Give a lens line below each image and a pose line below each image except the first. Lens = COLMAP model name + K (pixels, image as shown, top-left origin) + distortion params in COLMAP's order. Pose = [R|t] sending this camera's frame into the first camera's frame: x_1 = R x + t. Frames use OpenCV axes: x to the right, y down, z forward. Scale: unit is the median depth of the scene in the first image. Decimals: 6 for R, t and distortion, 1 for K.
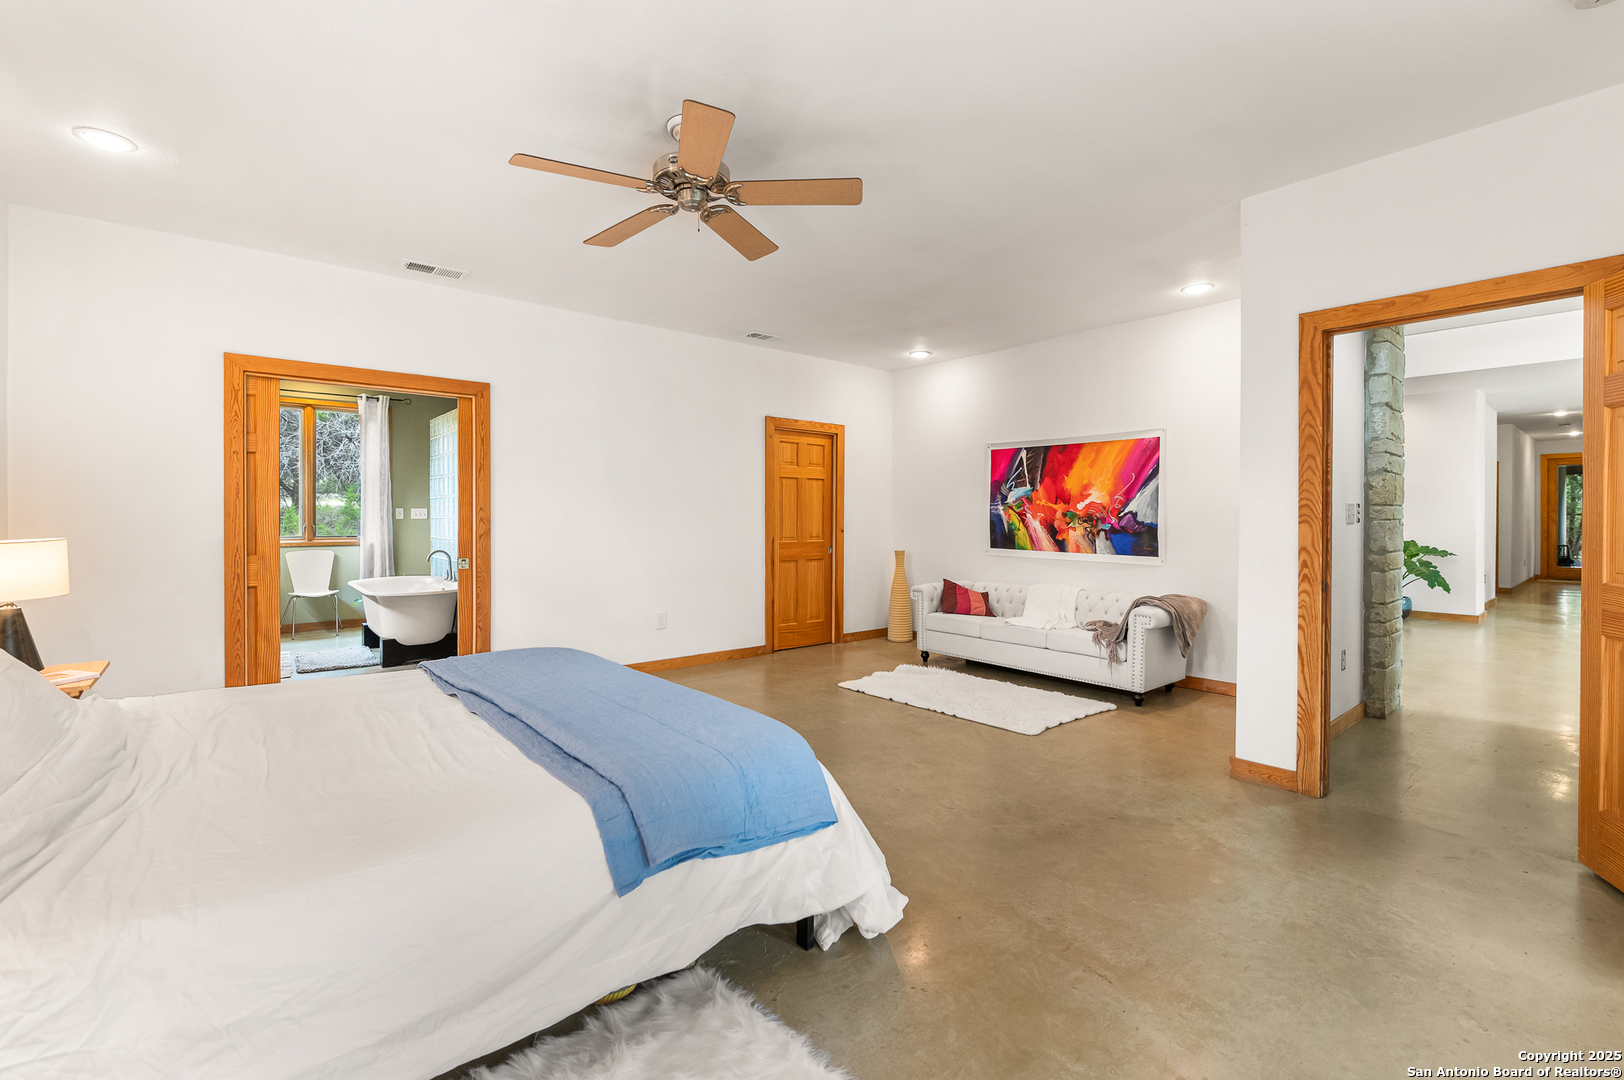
lens RADIAL K [[700.5, 0, 809.0], [0, 700.5, 513.8], [0, 0, 1]] dist [-0.000622, -0.000115]
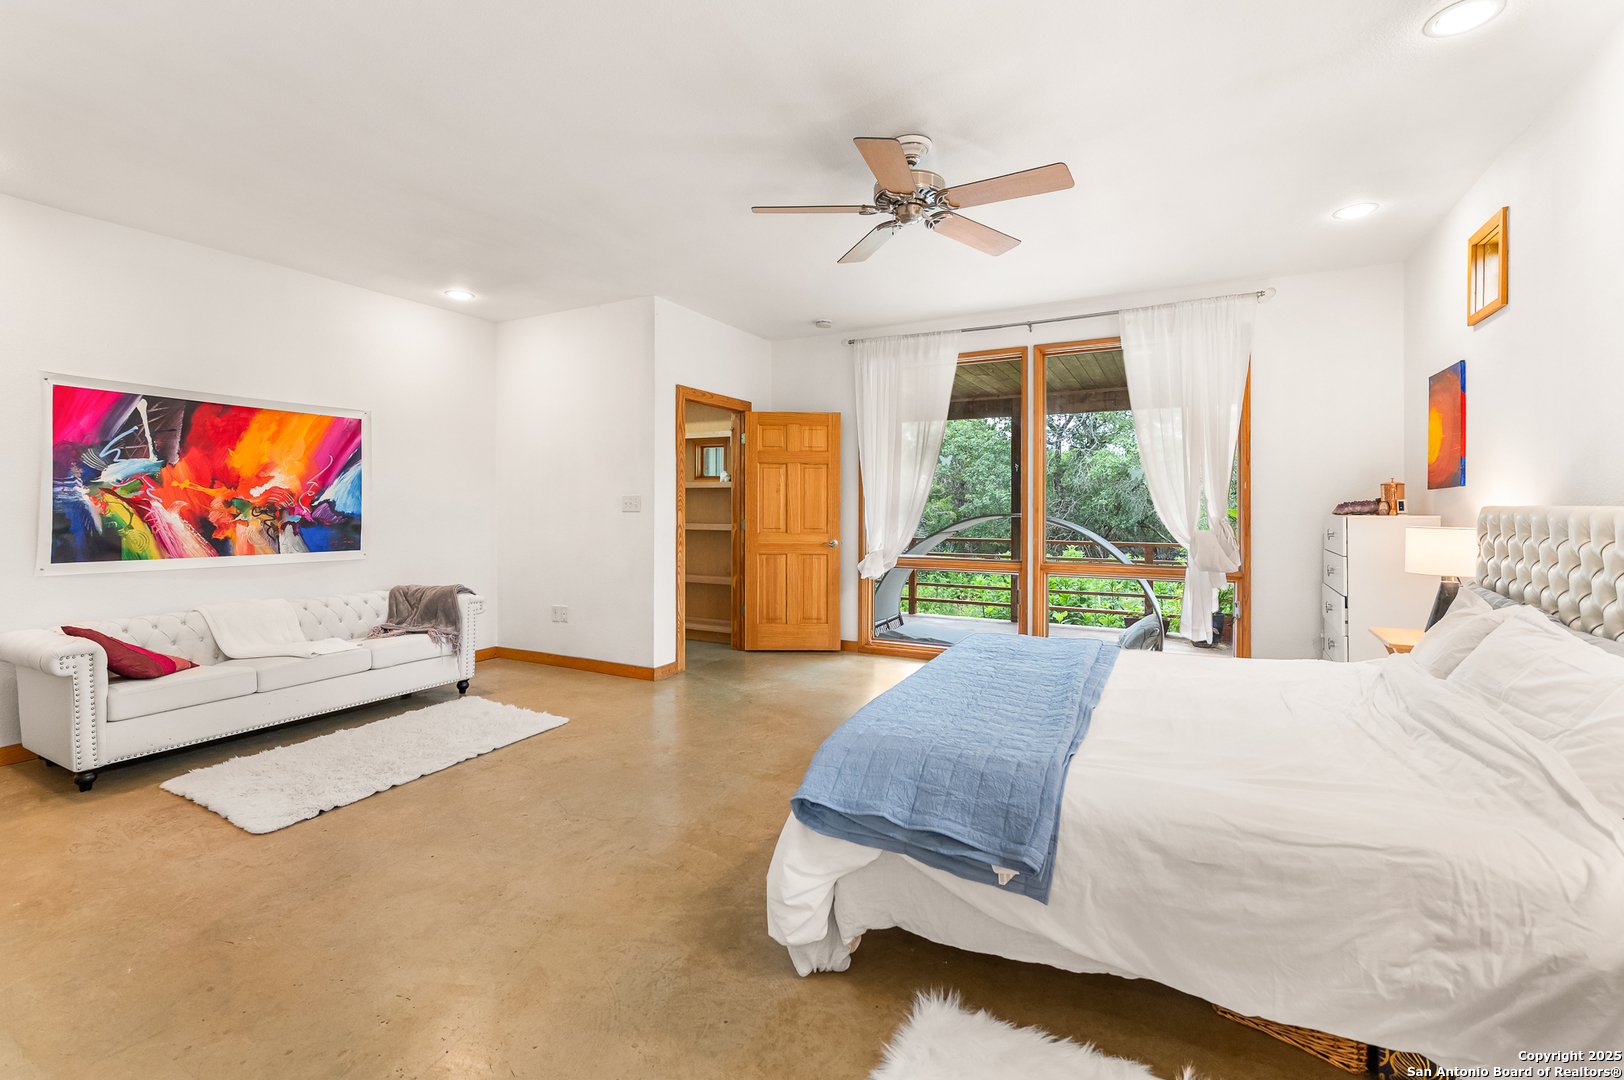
lens RADIAL K [[700.5, 0, 809.0], [0, 700.5, 513.8], [0, 0, 1]] dist [-0.000622, -0.000115]
pose [[-0.369853, -0.014214, 0.928981, -0.518313], [-0.007979, 0.999895, 0.012122, -0.001458], [-0.929056, -0.002930, -0.369928, 0.719736]]
